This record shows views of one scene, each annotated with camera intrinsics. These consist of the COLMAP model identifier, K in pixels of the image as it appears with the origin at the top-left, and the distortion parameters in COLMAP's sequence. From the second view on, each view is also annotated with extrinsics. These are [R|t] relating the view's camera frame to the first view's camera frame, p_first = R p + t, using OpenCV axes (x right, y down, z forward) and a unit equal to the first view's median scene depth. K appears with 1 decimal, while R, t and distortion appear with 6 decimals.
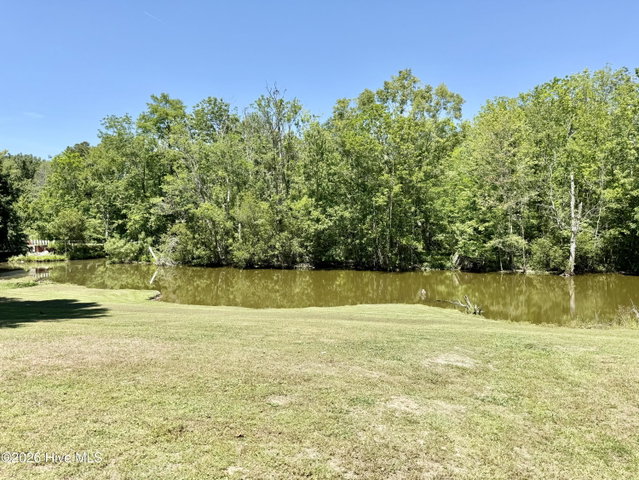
lens RADIAL K [[473.2, 0, 319.3], [0, 473.2, 233.8], [0, 0, 1]] dist [0.063358, -0.027526]
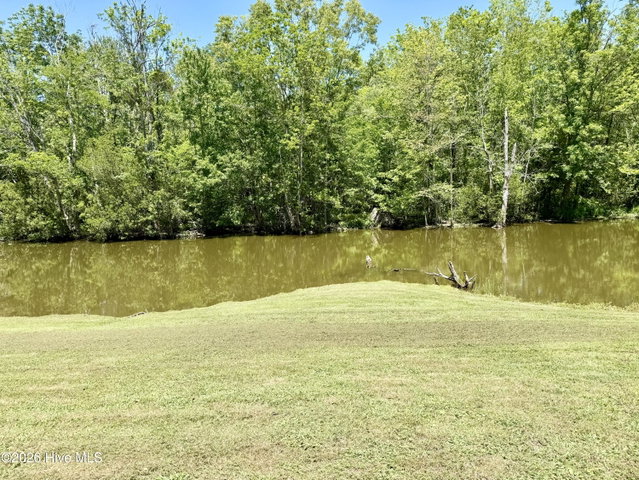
lens RADIAL K [[473.2, 0, 319.6], [0, 473.2, 239.5], [0, 0, 1]] dist [0.063358, -0.027526]
pose [[0.967995, -0.058851, 0.243973, -0.018565], [0.037232, 0.995035, 0.092300, 0.014079], [-0.248193, -0.080263, 0.965380, 0.209612]]
